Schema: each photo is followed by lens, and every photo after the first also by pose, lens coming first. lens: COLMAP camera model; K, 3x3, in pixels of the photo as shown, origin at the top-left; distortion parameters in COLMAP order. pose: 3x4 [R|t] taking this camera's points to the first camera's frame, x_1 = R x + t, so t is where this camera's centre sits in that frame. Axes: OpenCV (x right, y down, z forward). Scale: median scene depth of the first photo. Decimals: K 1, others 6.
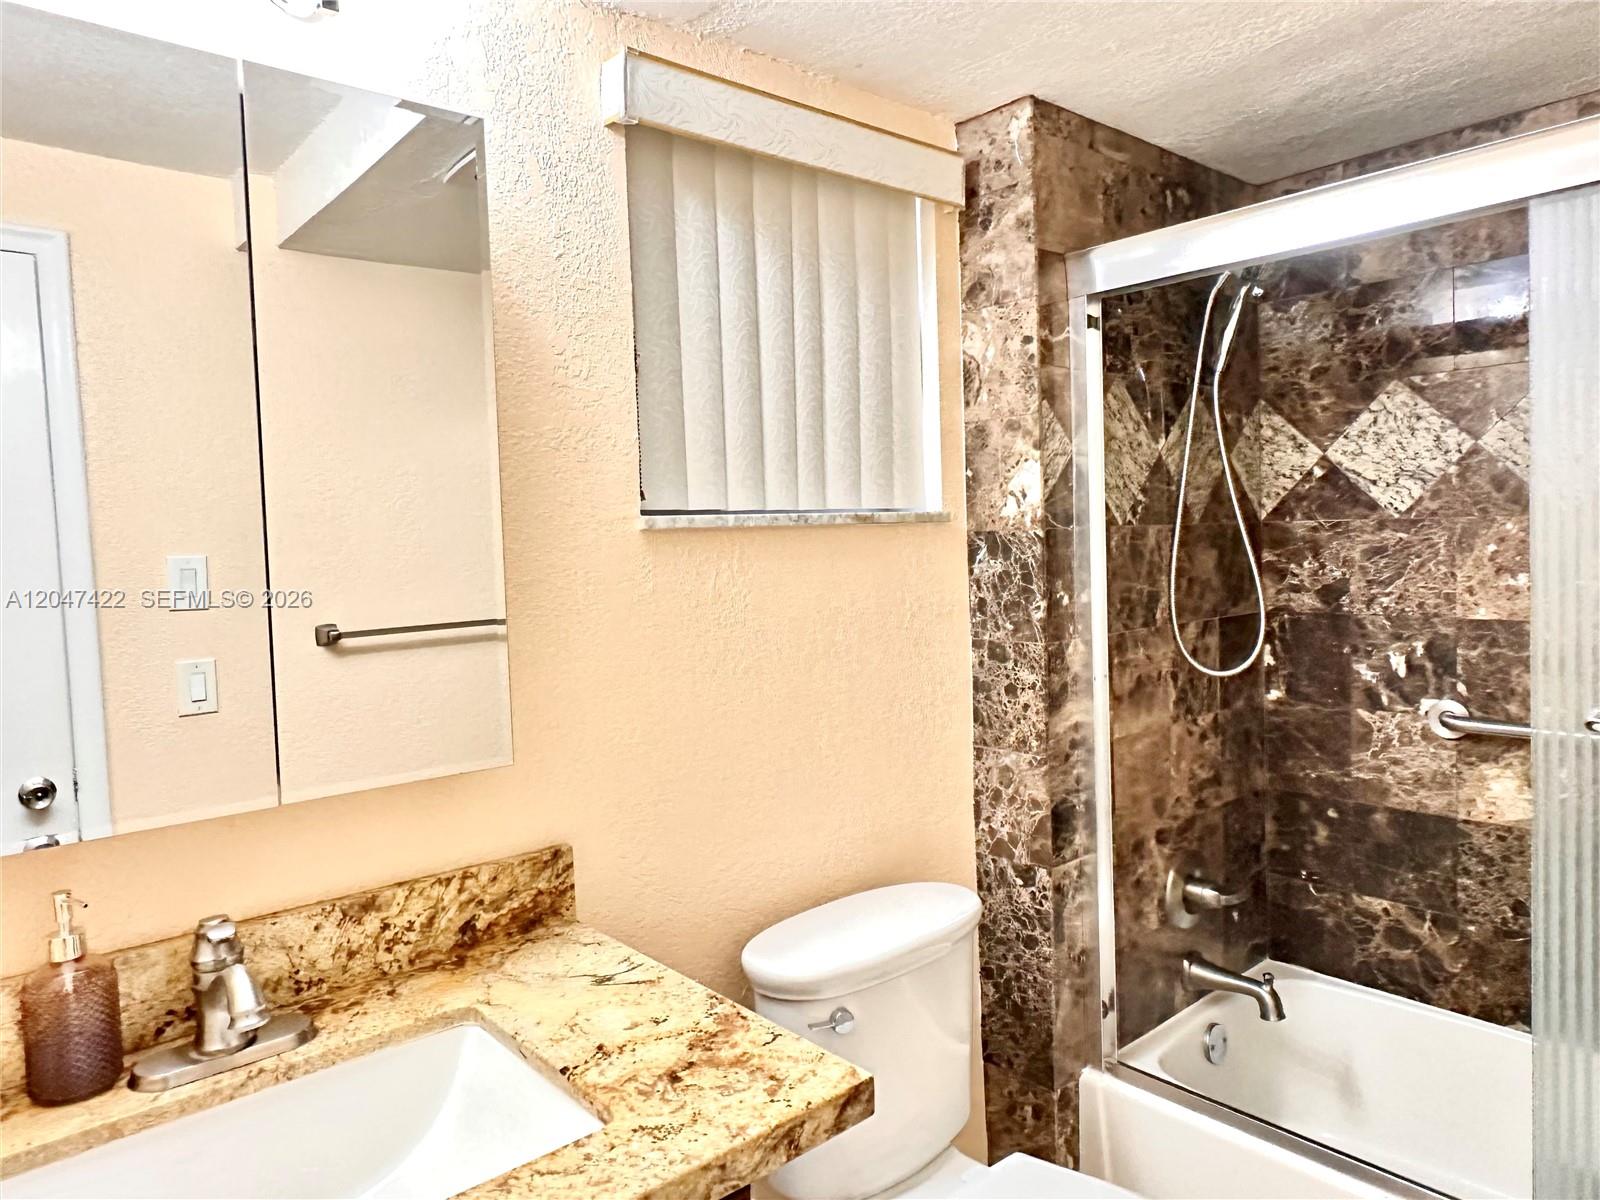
lens RADIAL K [[1044.4, 0, 803.3], [0, 1044.4, 590.7], [0, 0, 1]] dist [0.001932, -0.004164]
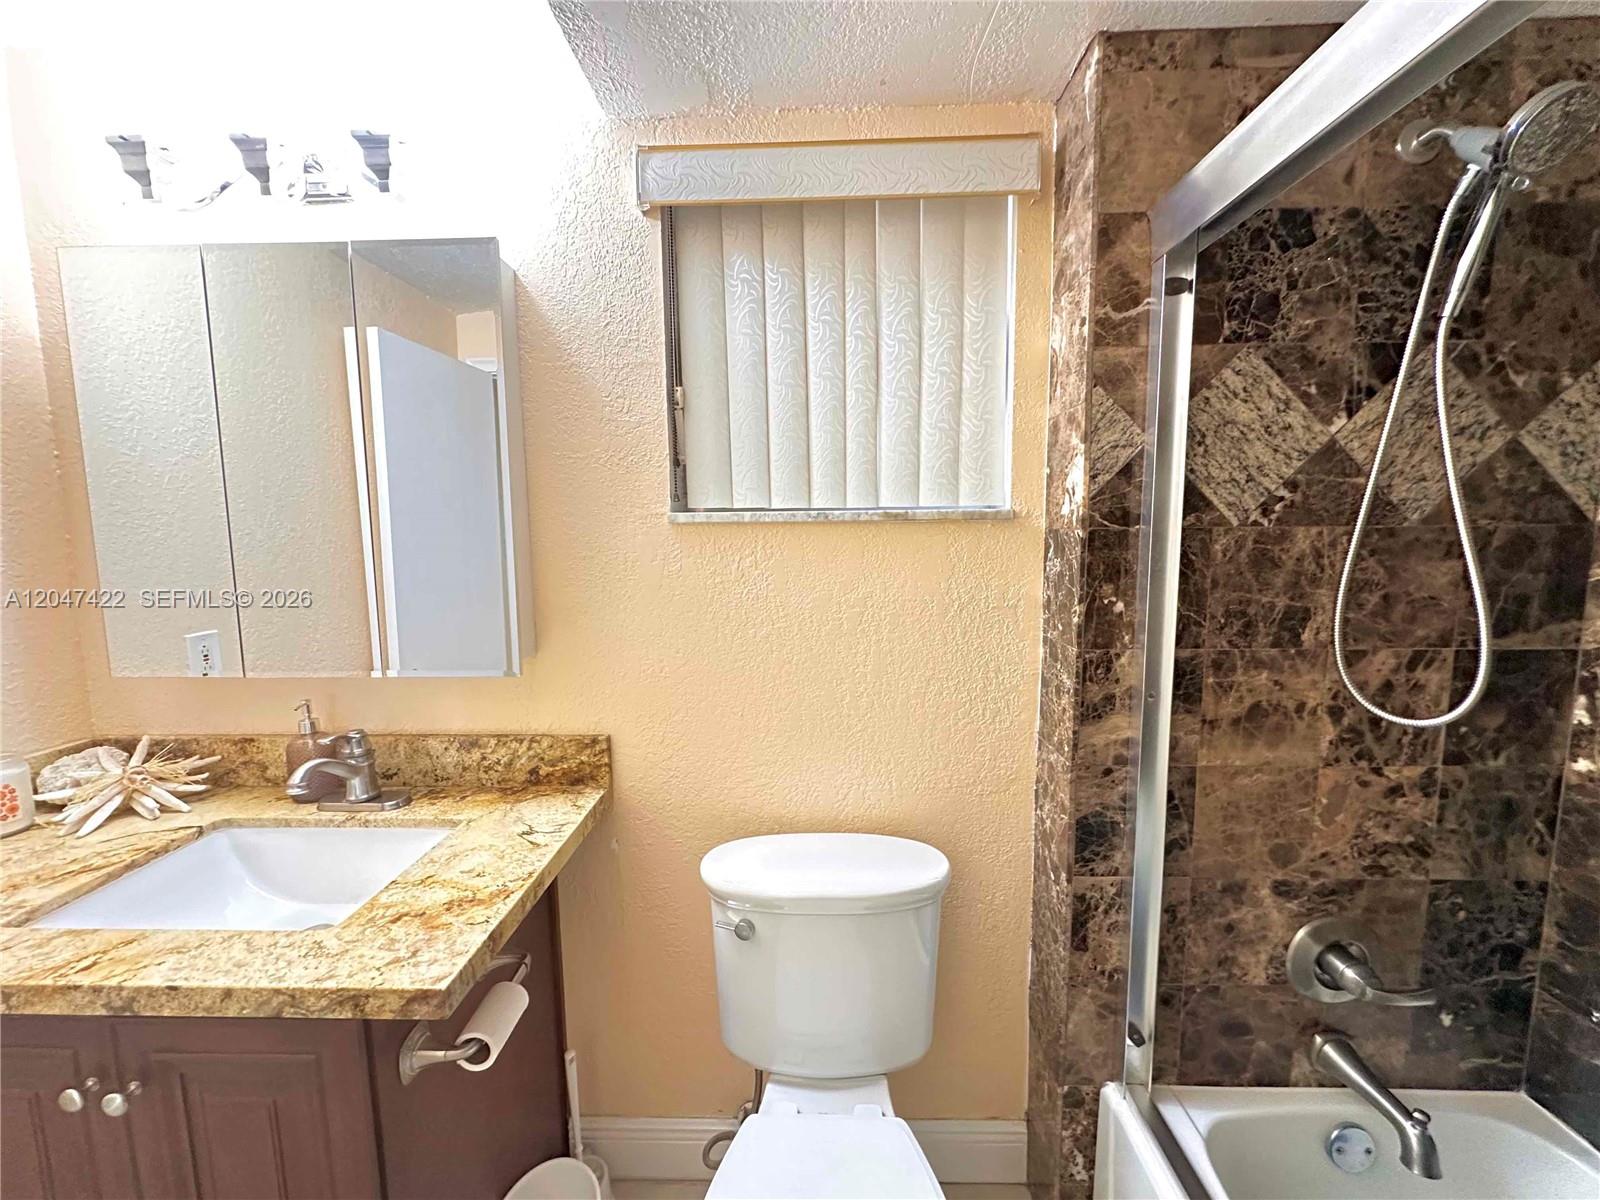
lens RADIAL K [[641.0, 0, 796.1], [0, 641.0, 607.6], [0, 0, 1]] dist [-0.004152, 0.001246]
pose [[0.736126, 0.108526, -0.668087, 0.415668], [-0.050195, 0.993097, 0.106014, -0.035742], [0.674980, -0.044505, 0.736492, 0.386399]]
